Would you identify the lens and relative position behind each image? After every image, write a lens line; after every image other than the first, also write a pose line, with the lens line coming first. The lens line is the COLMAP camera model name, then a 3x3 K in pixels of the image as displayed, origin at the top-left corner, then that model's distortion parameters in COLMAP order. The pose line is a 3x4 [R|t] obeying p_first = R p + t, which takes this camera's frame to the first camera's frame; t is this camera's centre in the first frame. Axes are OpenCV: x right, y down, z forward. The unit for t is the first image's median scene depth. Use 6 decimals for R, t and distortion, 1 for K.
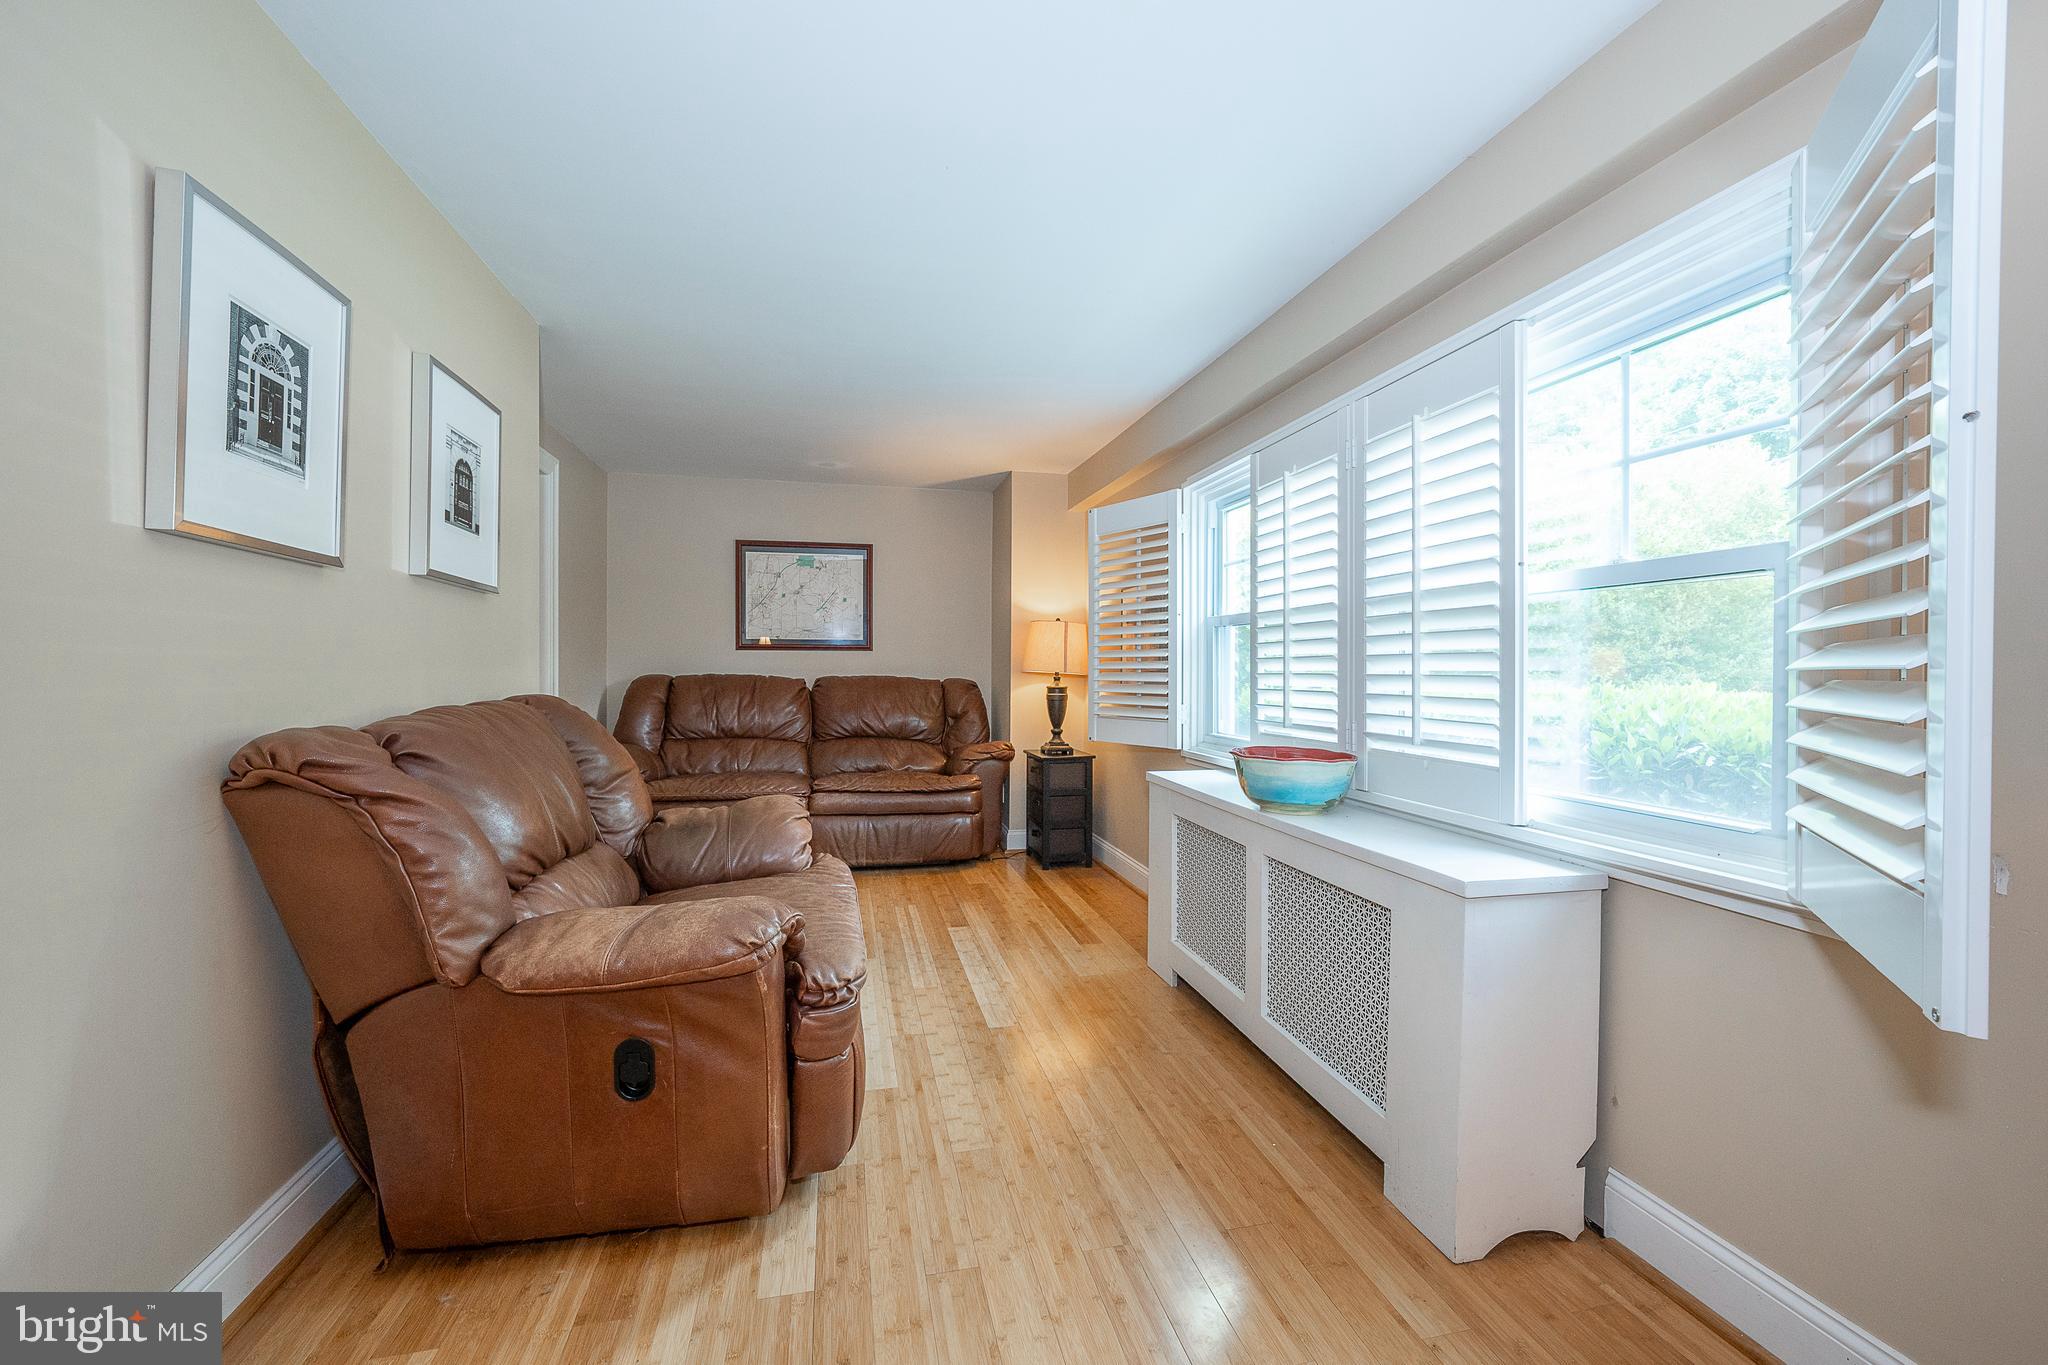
lens RADIAL K [[787.0, 0, 1025.9], [0, 787.0, 674.2], [0, 0, 1]] dist [-0.013682, 0.000233]
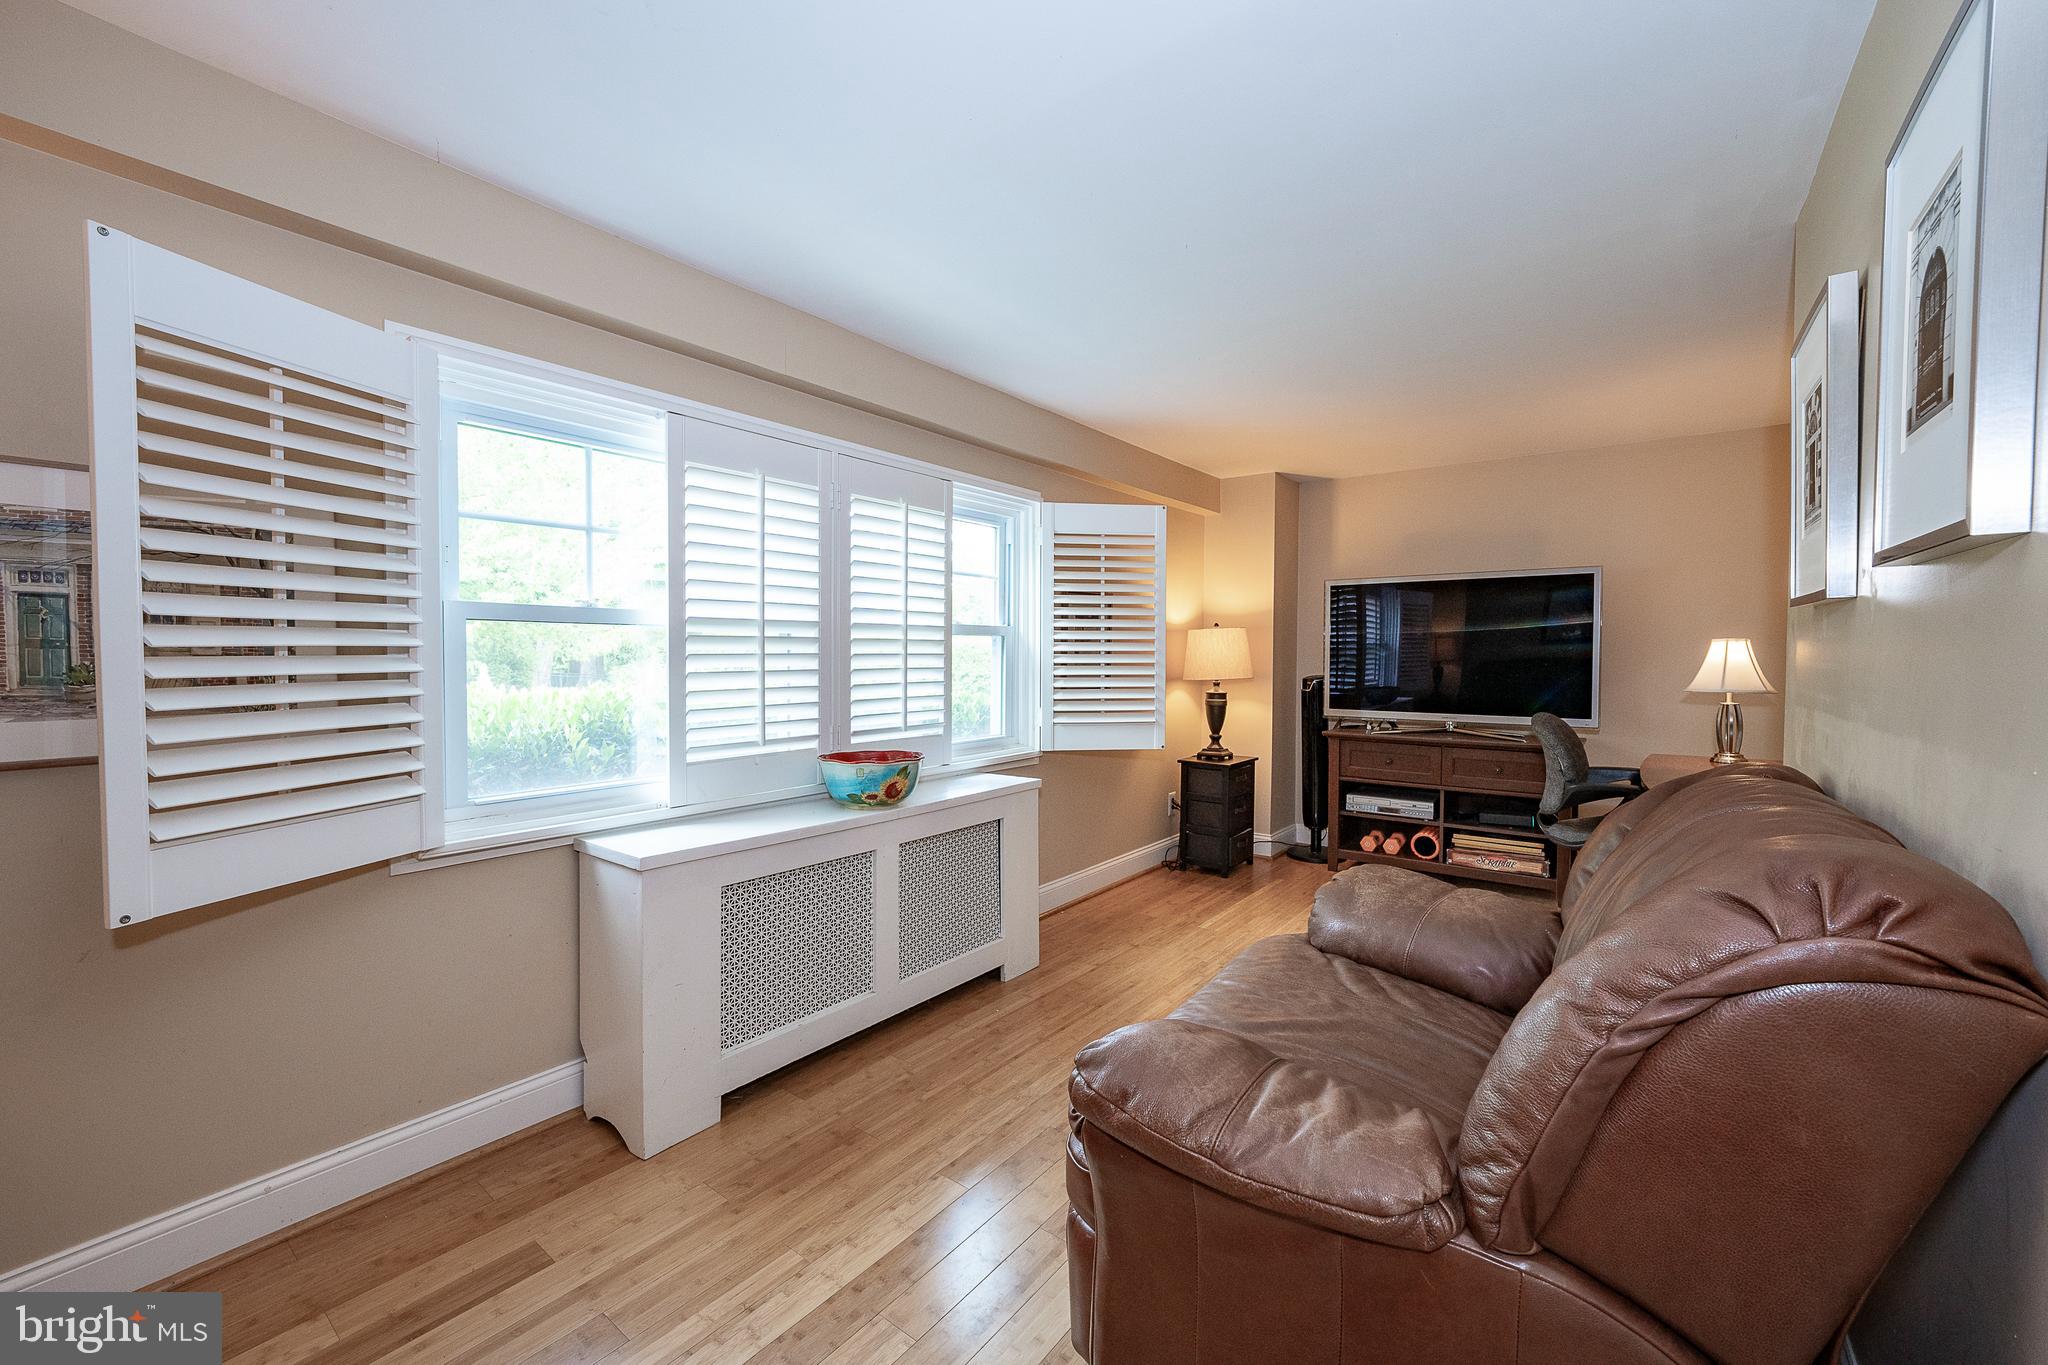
lens RADIAL K [[787.0, 0, 1025.9], [0, 787.0, 674.2], [0, 0, 1]] dist [-0.013682, 0.000233]
pose [[-0.619110, -0.025391, 0.784893, -0.694290], [-0.002620, 0.999538, 0.030268, -0.052812], [-0.785300, 0.016683, -0.618891, 1.529498]]
